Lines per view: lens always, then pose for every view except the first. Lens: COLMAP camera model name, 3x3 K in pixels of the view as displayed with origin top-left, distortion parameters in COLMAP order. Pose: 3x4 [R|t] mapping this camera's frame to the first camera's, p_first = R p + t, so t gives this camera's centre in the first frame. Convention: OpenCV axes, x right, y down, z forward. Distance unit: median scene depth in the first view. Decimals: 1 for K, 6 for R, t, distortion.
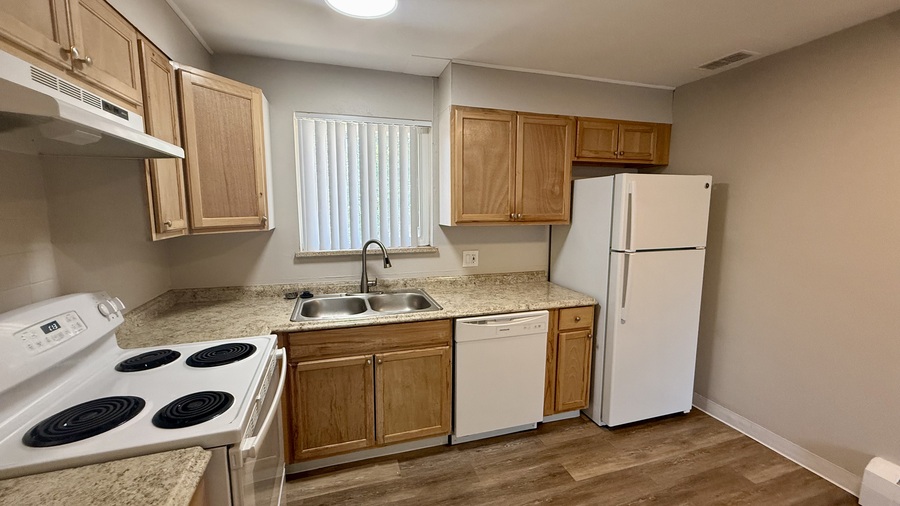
lens RADIAL K [[358.9, 0, 447.8], [0, 358.9, 251.6], [0, 0, 1]] dist [0.000457, 0.000821]
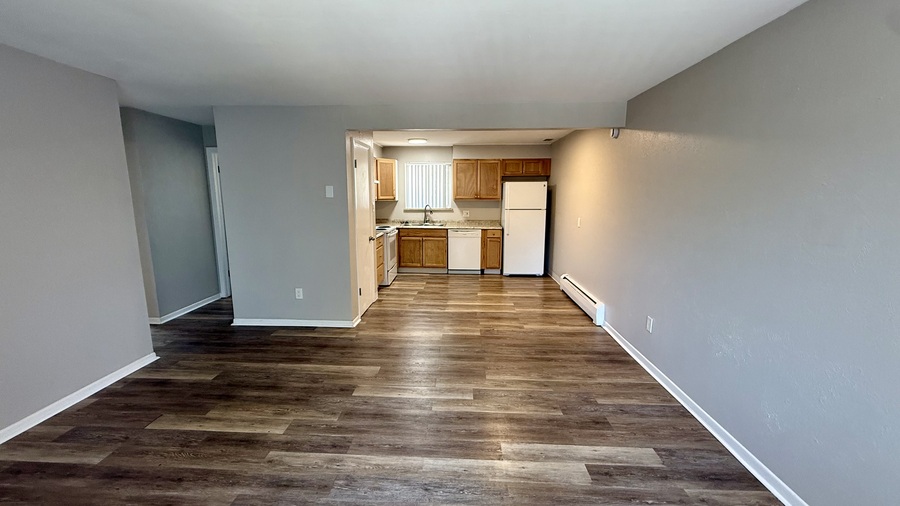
lens RADIAL K [[358.9, 0, 446.7], [0, 358.9, 252.8], [0, 0, 1]] dist [0.000457, 0.000821]
pose [[0.939642, 0.056061, -0.337534, 0.965329], [-0.042314, 0.997953, 0.047956, 0.214610], [0.339531, -0.030779, 0.940091, -1.753205]]
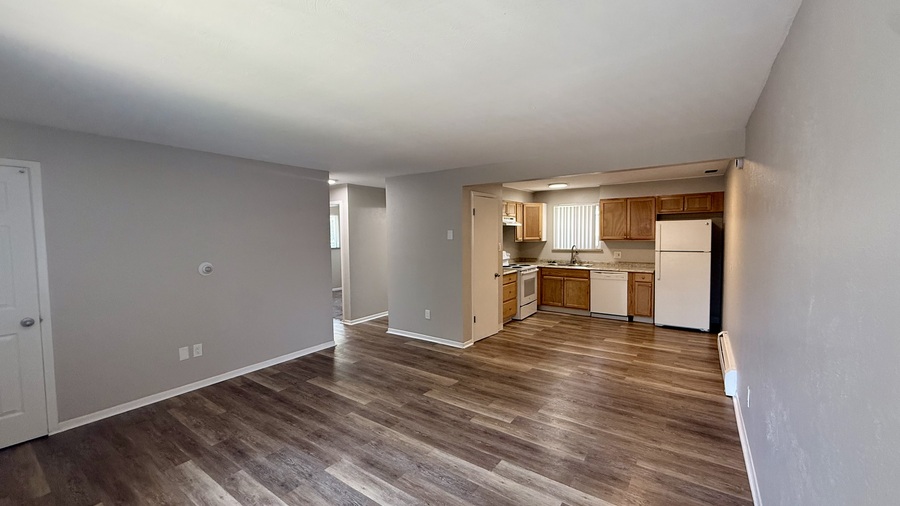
lens RADIAL K [[358.9, 0, 447.4], [0, 358.9, 251.8], [0, 0, 1]] dist [0.000457, 0.000821]
pose [[0.608649, 0.032973, -0.792754, 1.521157], [-0.086493, 0.995939, -0.024982, 0.187393], [0.788711, 0.083773, 0.609029, -1.647603]]
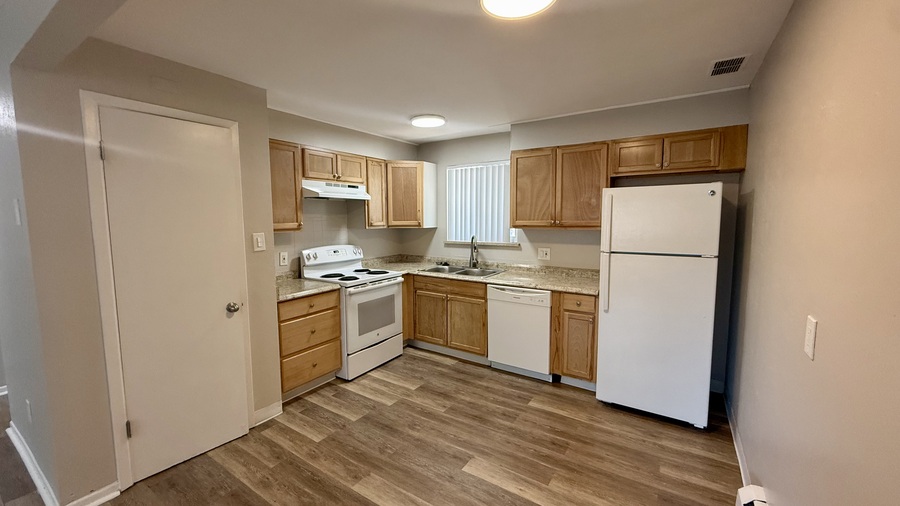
lens RADIAL K [[358.9, 0, 446.2], [0, 358.9, 250.4], [0, 0, 1]] dist [0.000457, 0.000821]
pose [[0.633396, 0.068303, -0.770807, 1.028160], [-0.091410, 0.995727, 0.013119, 0.026439], [0.768410, 0.062150, 0.636933, -0.178167]]
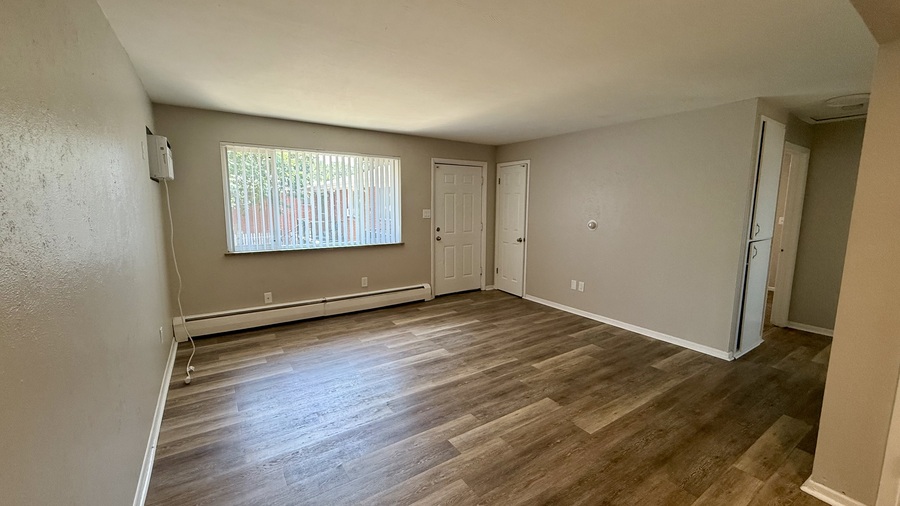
lens RADIAL K [[358.9, 0, 449.1], [0, 358.9, 253.7], [0, 0, 1]] dist [0.000457, 0.000821]
pose [[-0.959069, 0.029547, -0.281626, 0.938004], [-0.044899, 0.966094, 0.254257, 0.004827], [0.279590, 0.256495, -0.925224, 0.090608]]
